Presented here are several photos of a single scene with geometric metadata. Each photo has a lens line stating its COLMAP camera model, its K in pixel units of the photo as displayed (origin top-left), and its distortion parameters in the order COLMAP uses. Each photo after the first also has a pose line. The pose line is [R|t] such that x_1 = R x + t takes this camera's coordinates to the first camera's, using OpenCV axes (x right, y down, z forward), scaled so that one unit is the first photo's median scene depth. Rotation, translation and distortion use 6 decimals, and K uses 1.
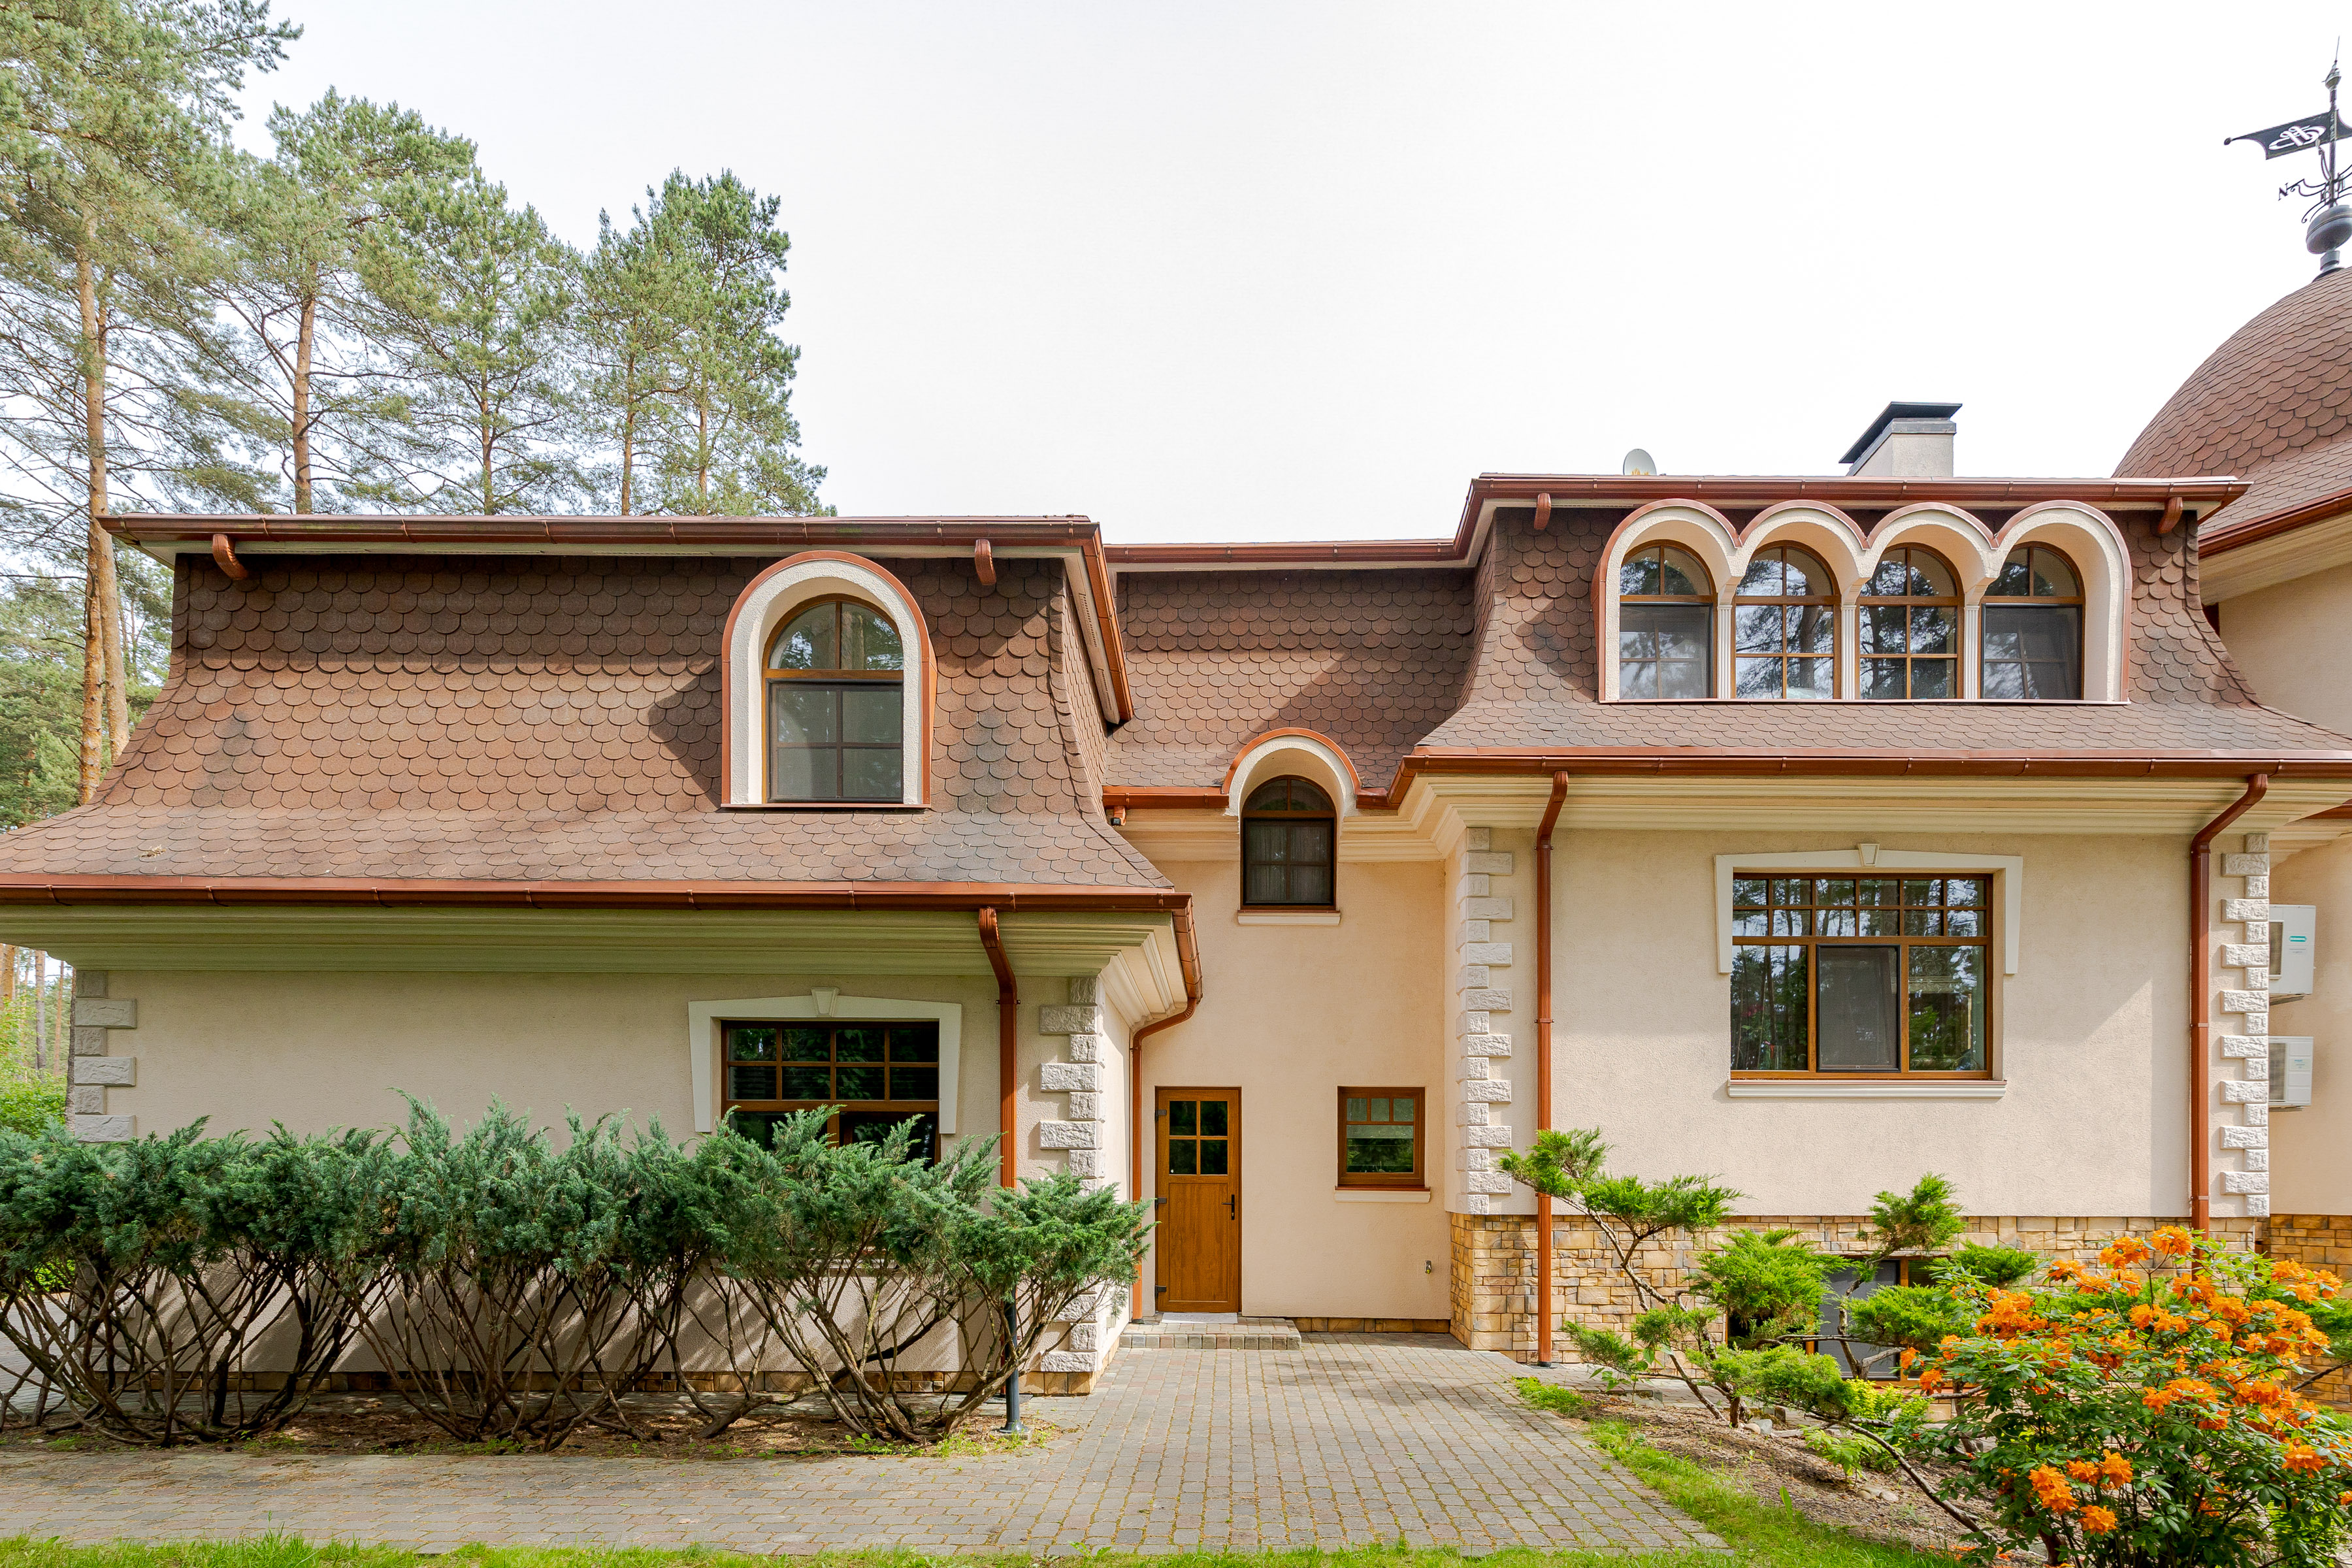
lens RADIAL K [[1001.3, 0, 1170.1], [0, 1001.3, 837.5], [0, 0, 1]] dist [0.000367, -0.000277]
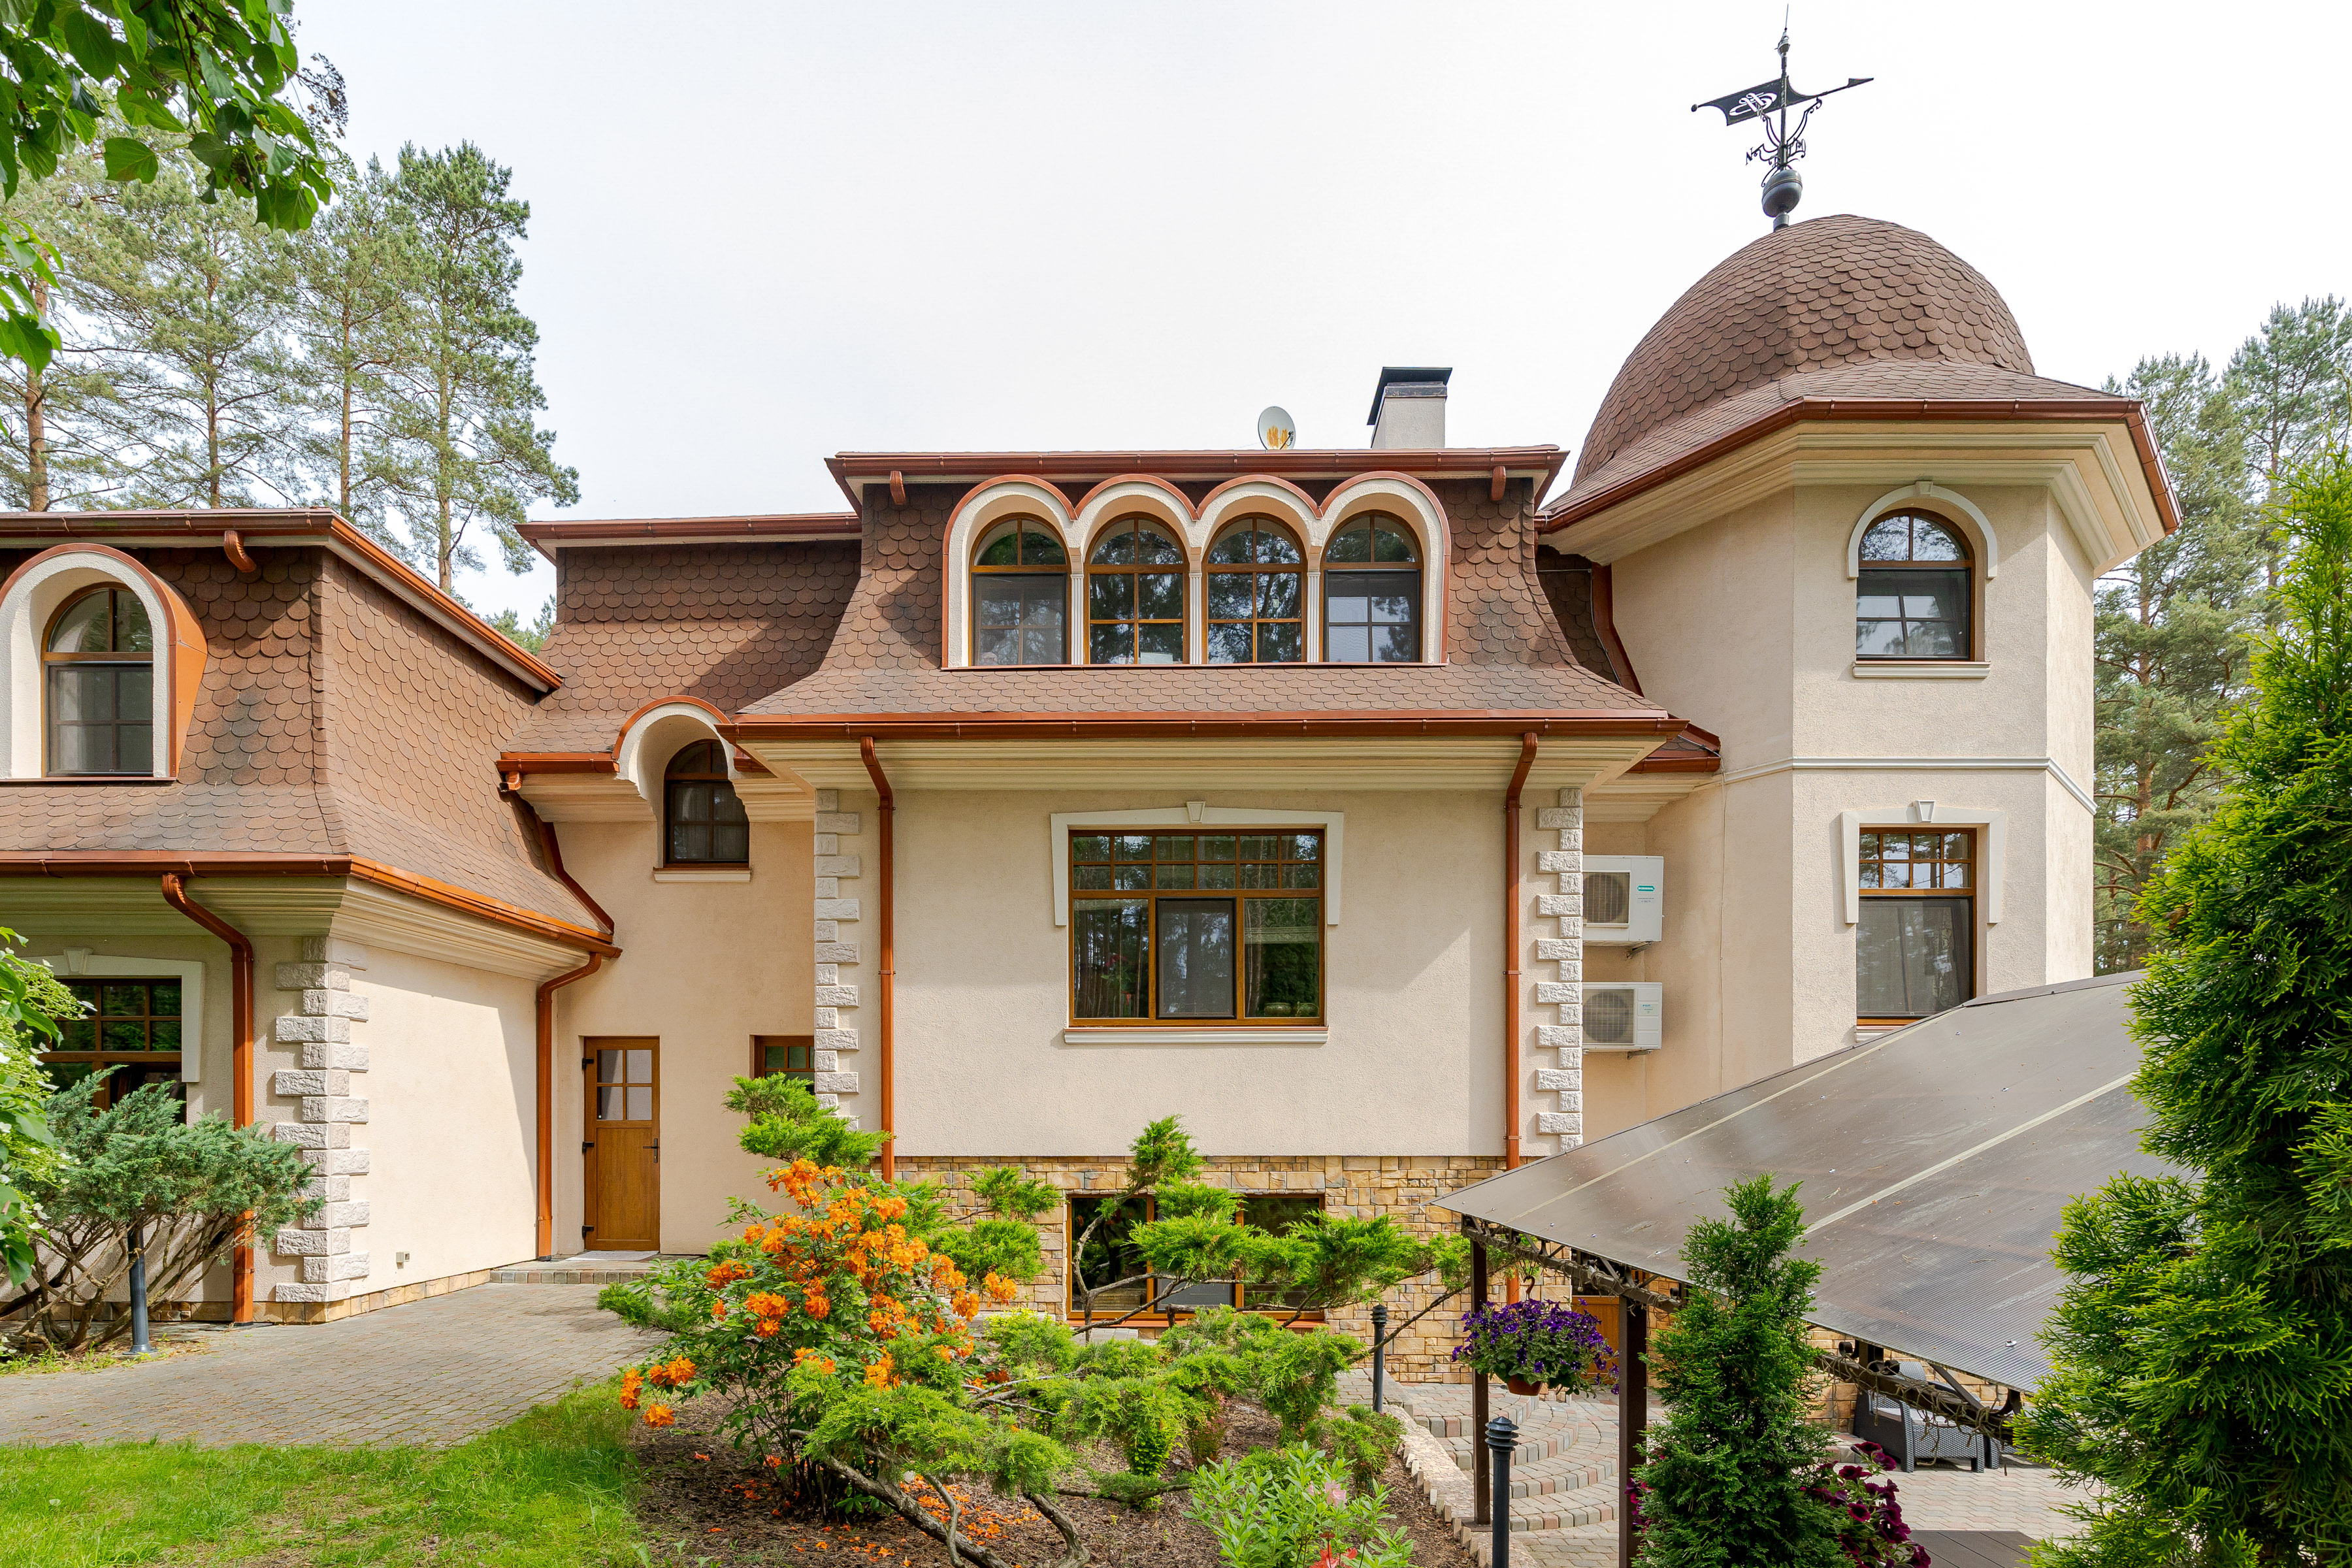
lens RADIAL K [[1013.7, 0, 1176.0], [0, 1013.7, 784.0], [0, 0, 1]] dist [0.000154, 0.000247]
pose [[0.999830, -0.009408, -0.015857, 0.690195], [0.009451, 0.999952, 0.002598, -0.014947], [0.015832, -0.002748, 0.999871, -0.061307]]
